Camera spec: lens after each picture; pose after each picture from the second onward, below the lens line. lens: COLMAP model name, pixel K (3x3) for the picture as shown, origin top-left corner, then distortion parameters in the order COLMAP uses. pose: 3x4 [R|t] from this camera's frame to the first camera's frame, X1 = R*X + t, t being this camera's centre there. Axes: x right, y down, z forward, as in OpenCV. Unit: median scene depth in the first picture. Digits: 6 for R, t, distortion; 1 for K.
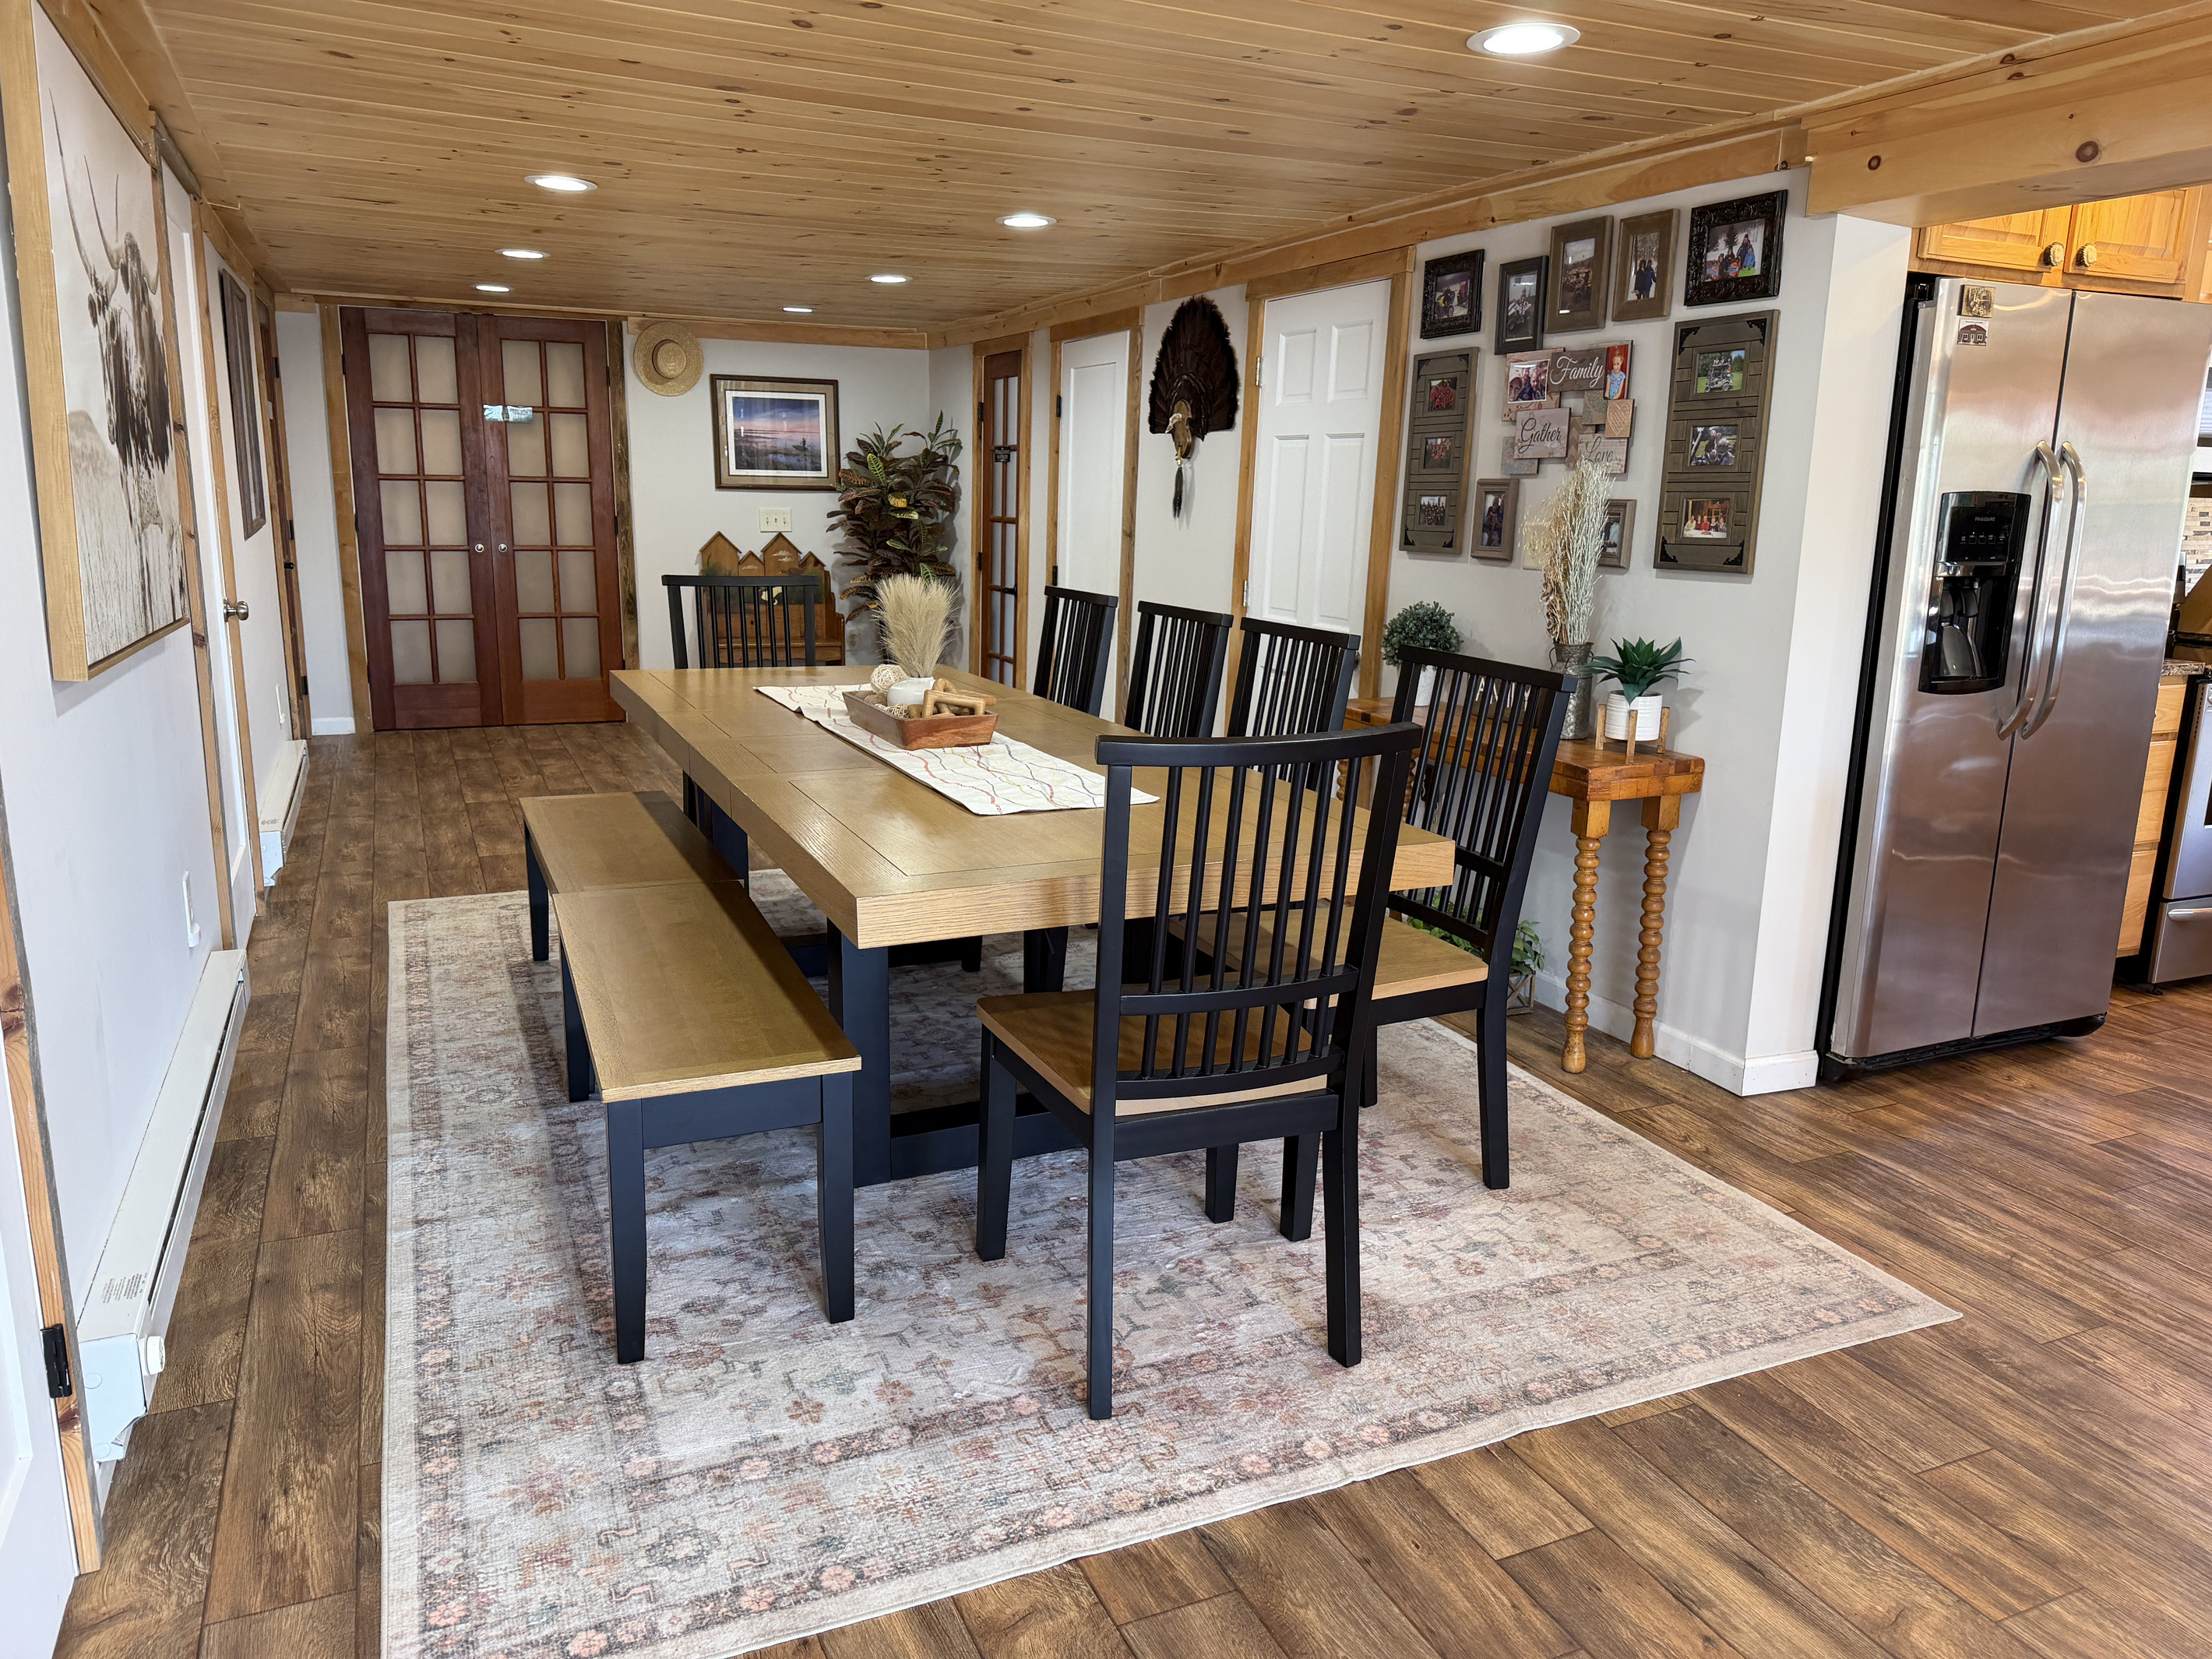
lens RADIAL K [[1568.7, 0, 1113.6], [0, 1568.7, 826.8], [0, 0, 1]] dist [0.133350, -0.256143]
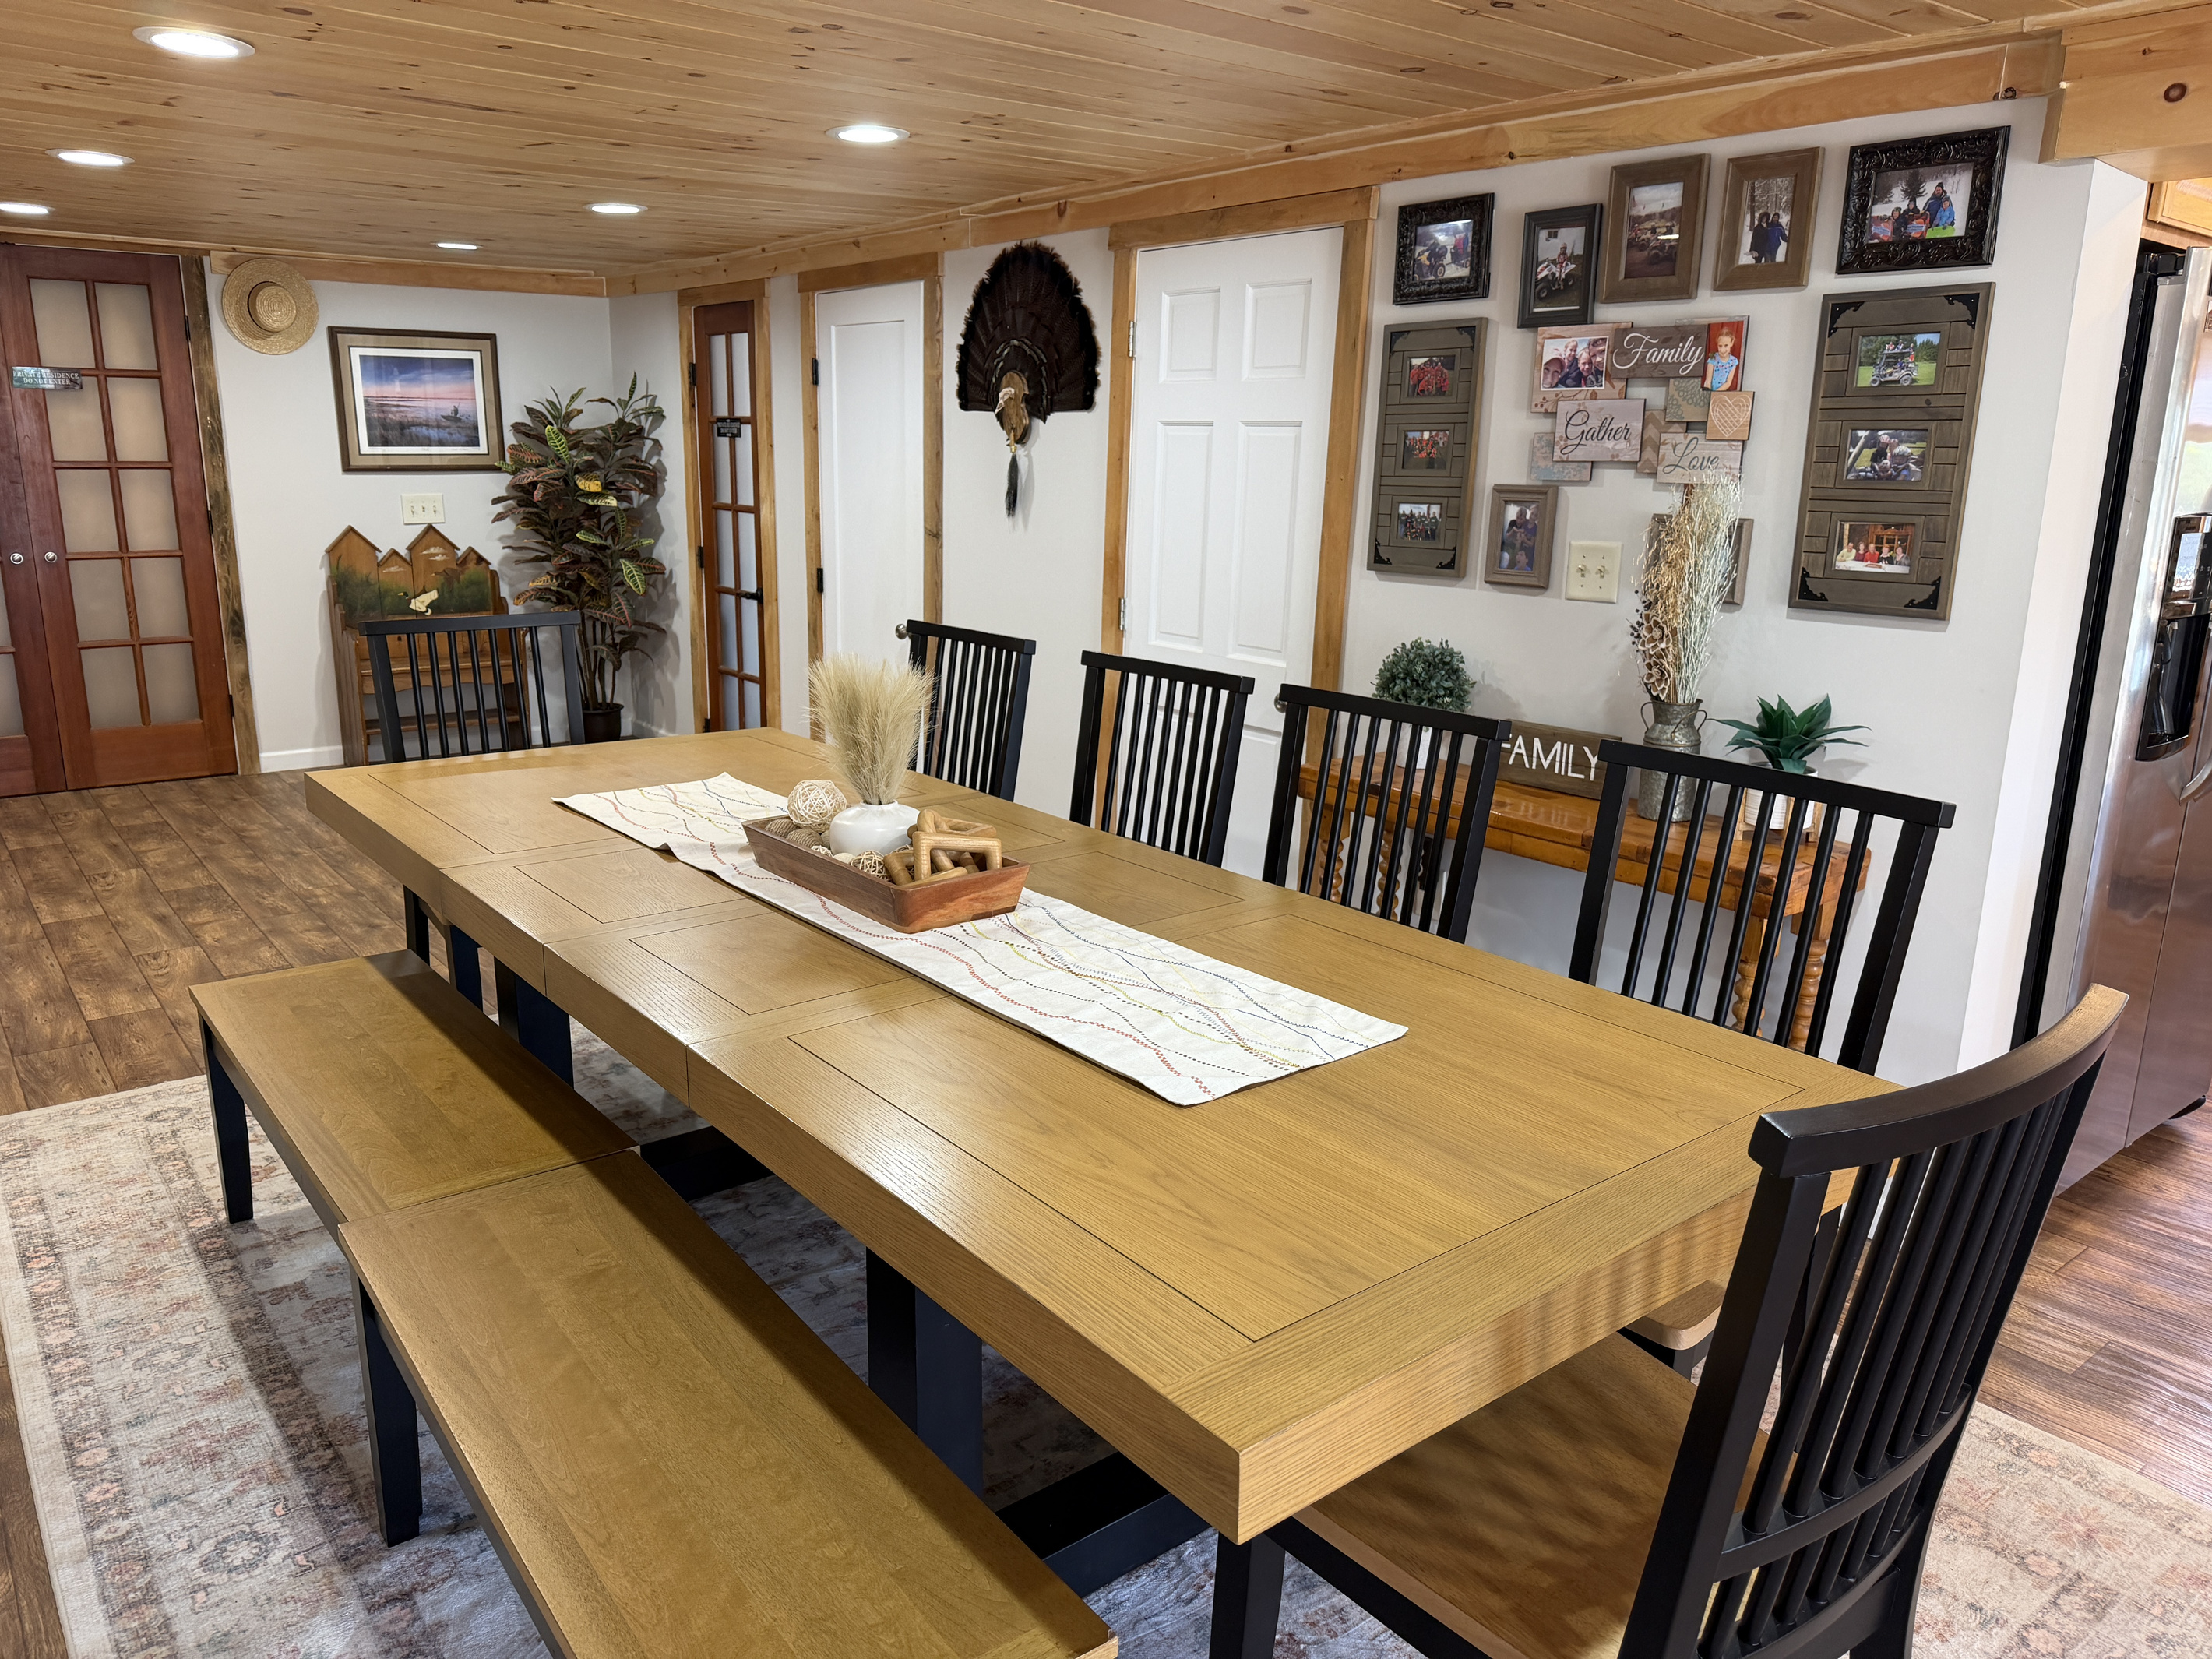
lens RADIAL K [[1576.3, 0, 1106.0], [0, 1576.3, 829.5], [0, 0, 1]] dist [0.049329, -0.065024]
pose [[0.969338, -0.064094, 0.237223, -0.178049], [0.056243, 0.997627, 0.039723, -0.099991], [-0.239206, -0.025163, 0.970643, 0.304436]]
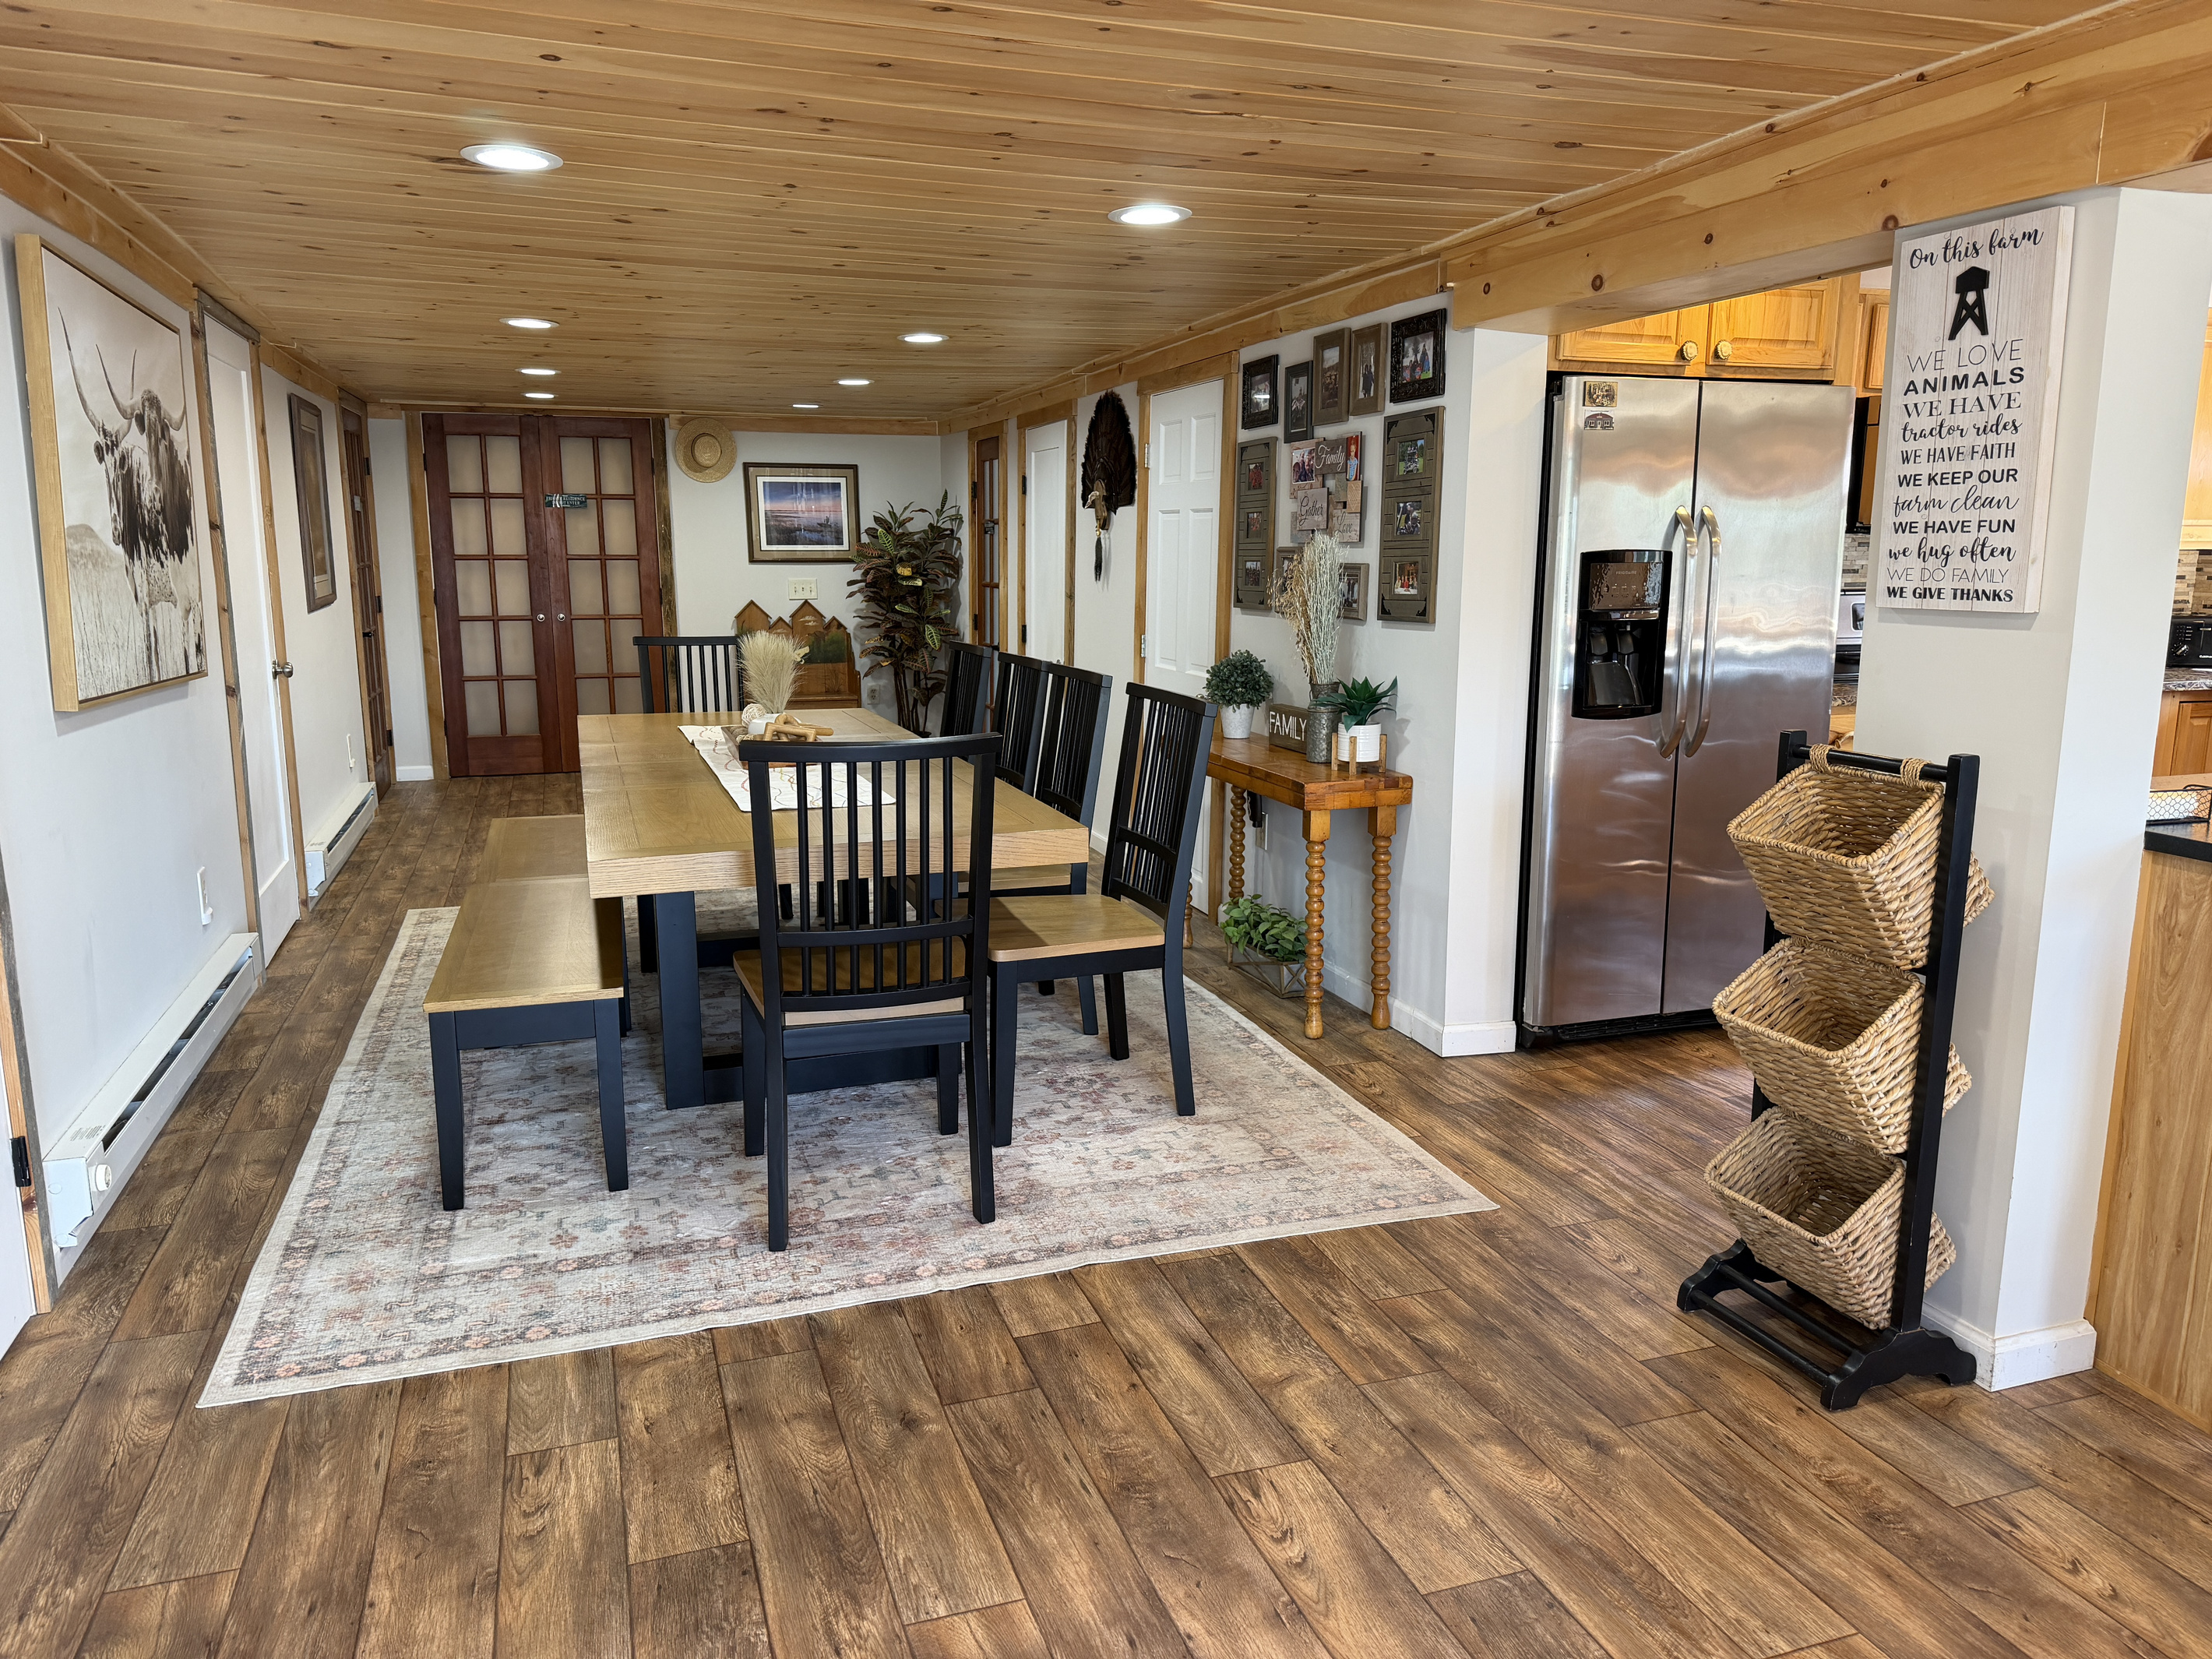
lens RADIAL K [[1568.7, 0, 1113.6], [0, 1568.7, 826.8], [0, 0, 1]] dist [0.133350, -0.256143]
pose [[0.995622, -0.003579, -0.093404, 0.244028], [0.000040, 0.999283, -0.037865, 0.038842], [0.093473, 0.037695, 0.994908, -0.197219]]
